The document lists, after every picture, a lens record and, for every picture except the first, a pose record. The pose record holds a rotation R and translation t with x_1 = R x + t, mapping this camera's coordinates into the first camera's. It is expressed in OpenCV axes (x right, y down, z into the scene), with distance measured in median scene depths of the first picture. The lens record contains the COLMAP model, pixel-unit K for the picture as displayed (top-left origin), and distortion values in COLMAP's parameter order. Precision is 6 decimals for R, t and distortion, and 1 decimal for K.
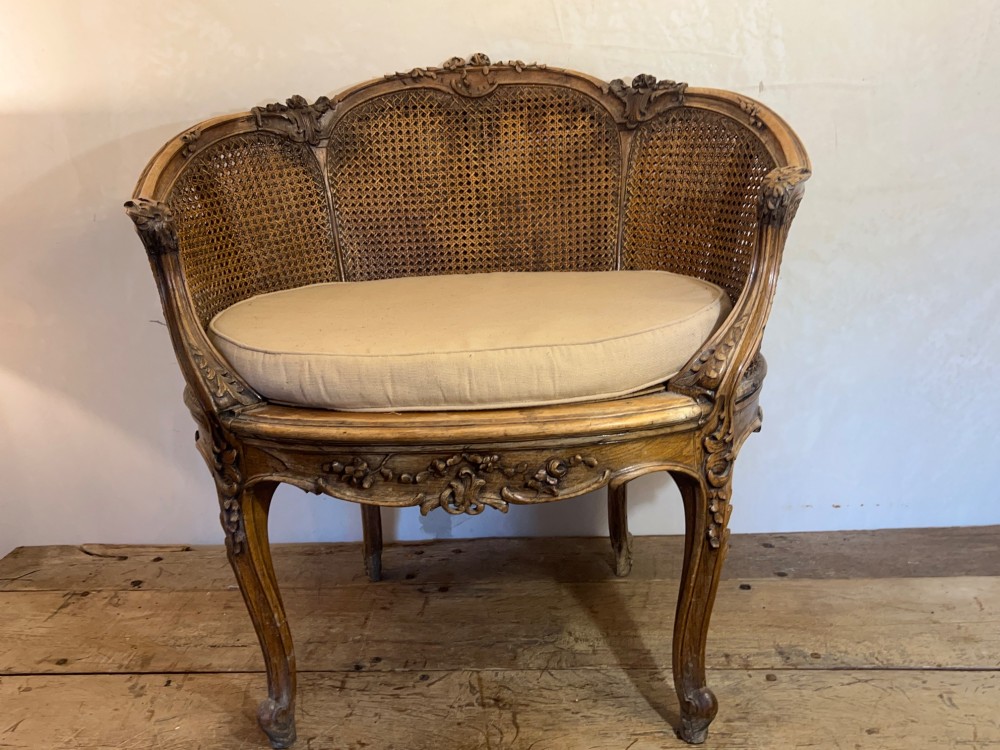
lens RADIAL K [[896.0, 0, 510.1], [0, 896.0, 381.2], [0, 0, 1]] dist [0.049182, -0.056392]
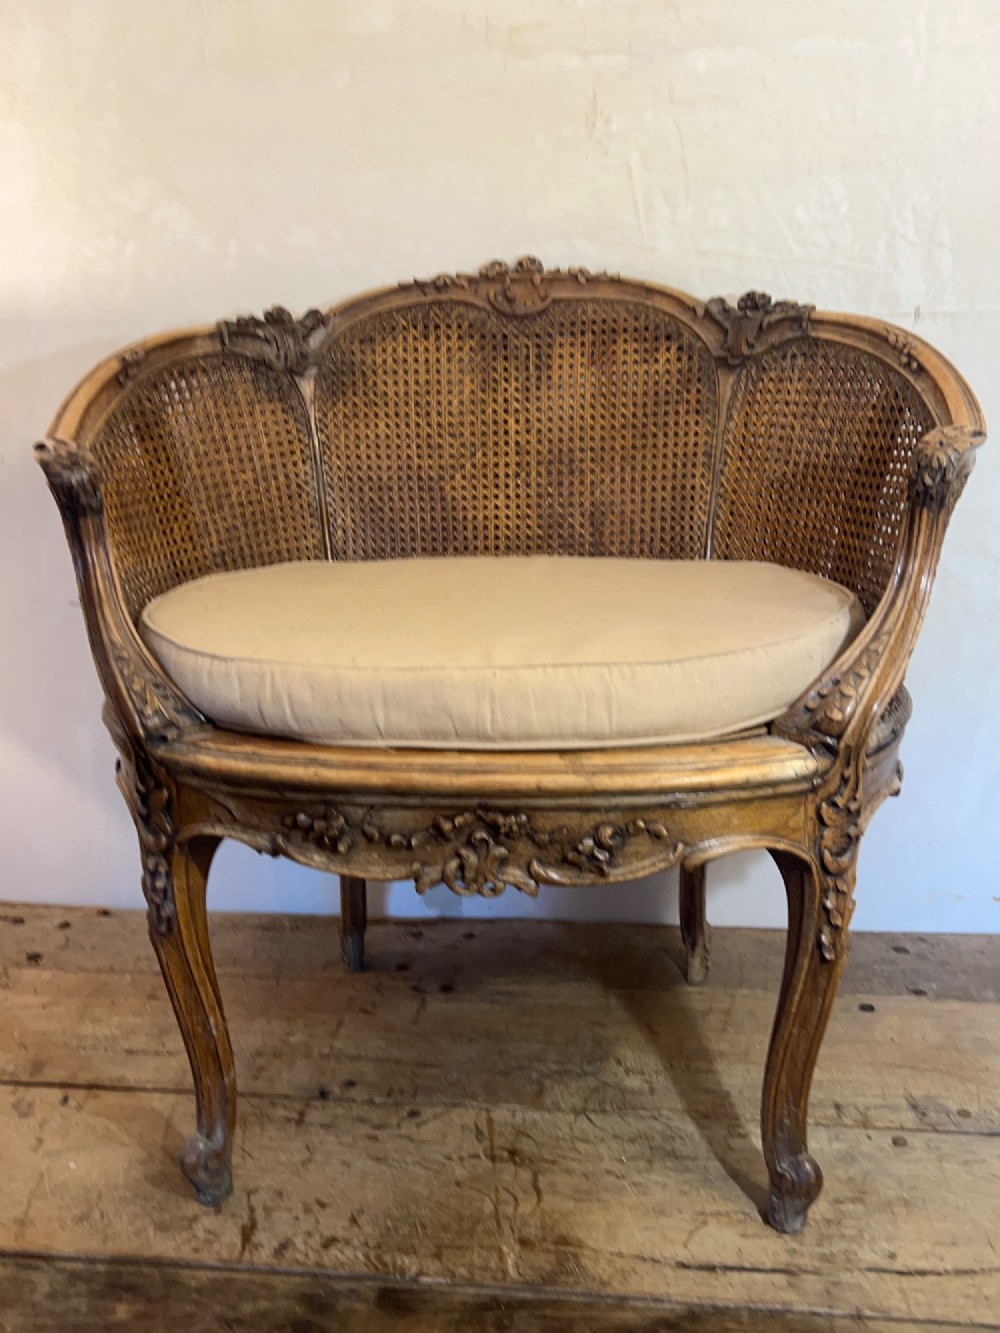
lens RADIAL K [[1194.4, 0, 508.6], [0, 1194.4, 676.2], [0, 0, 1]] dist [0.049182, -0.056392]
pose [[0.998257, 0.042890, -0.040550, 0.004396], [-0.043470, 0.998963, -0.013521, -0.011051], [0.039928, 0.015260, 0.999086, 0.036103]]
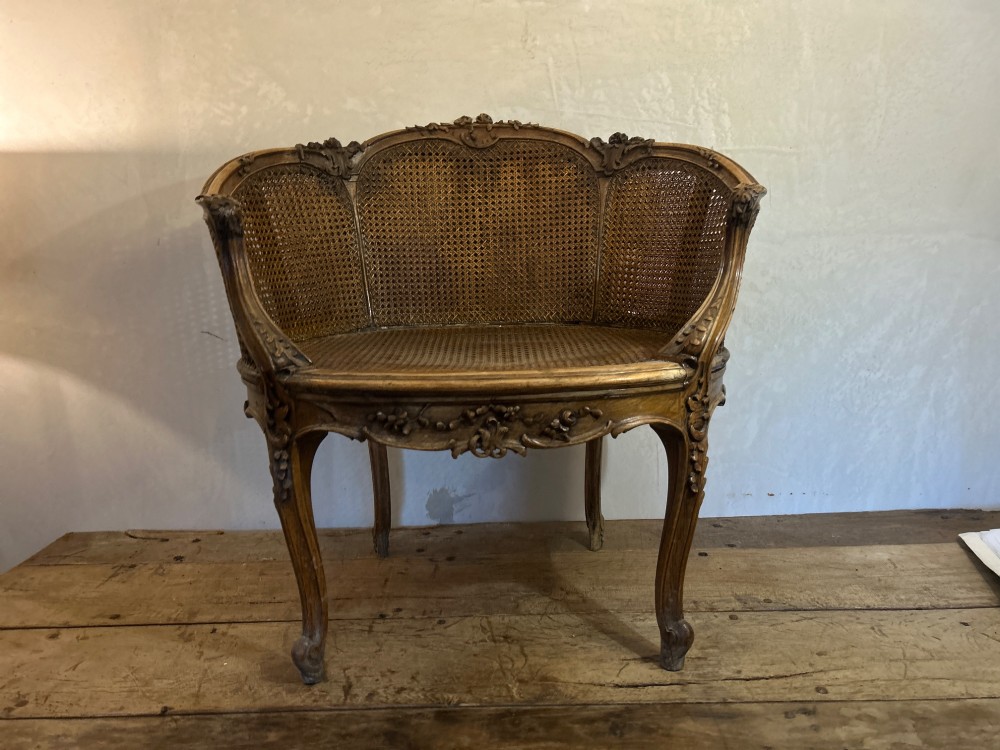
lens RADIAL K [[743.7, 0, 519.7], [0, 743.7, 388.2], [0, 0, 1]] dist [0.050747, -0.056232]
pose [[0.996409, 0.016918, 0.082961, -0.072533], [-0.009618, 0.996107, -0.087622, 0.110484], [-0.084120, 0.086509, 0.992693, 0.018341]]
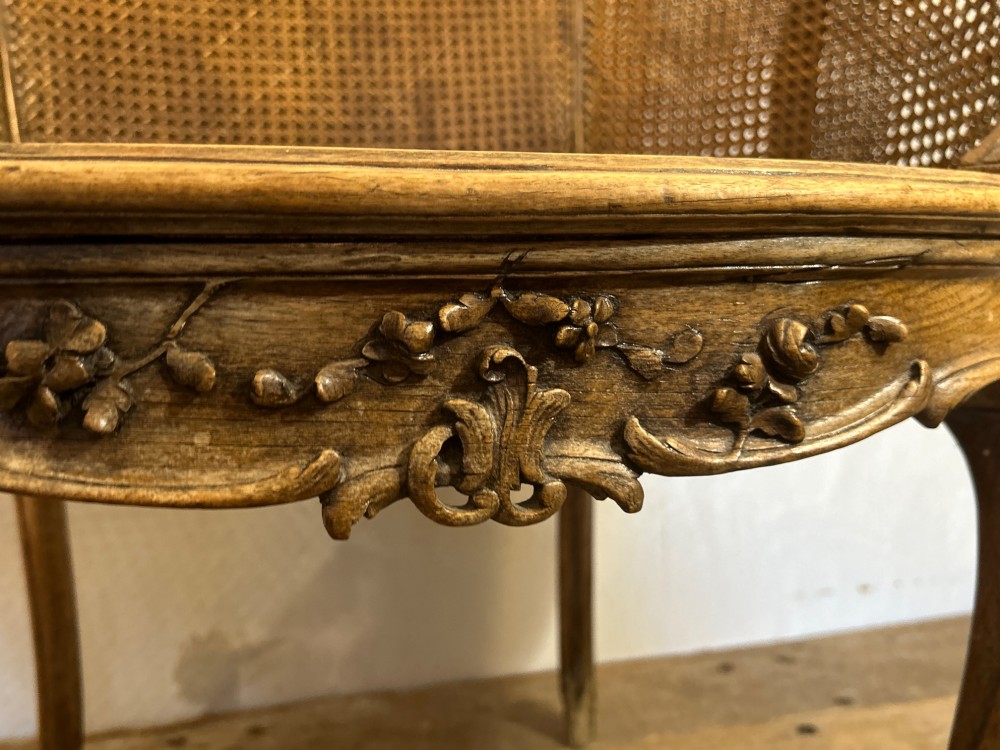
lens RADIAL K [[920.9, 0, 510.4], [0, 920.9, 369.2], [0, 0, 1]] dist [0.032552, -0.065336]
pose [[0.949479, 0.007530, 0.313741, -0.103385], [0.053569, 0.981152, -0.185665, 0.119655], [-0.309226, 0.193092, 0.931179, 0.566256]]
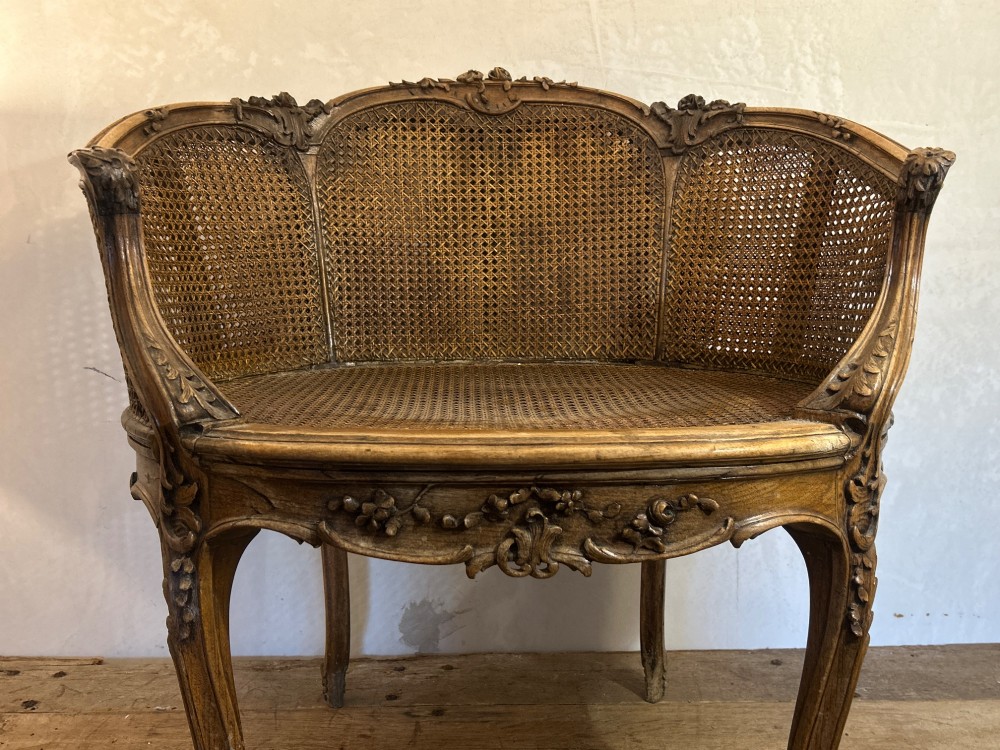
lens RADIAL K [[896.0, 0, 508.6], [0, 896.0, 372.7], [0, 0, 1]] dist [0.049182, -0.056392]
pose [[0.994765, 0.040886, 0.093653, -0.108118], [-0.024217, 0.984684, -0.172659, 0.087278], [-0.099278, 0.169487, 0.980519, 0.221319]]
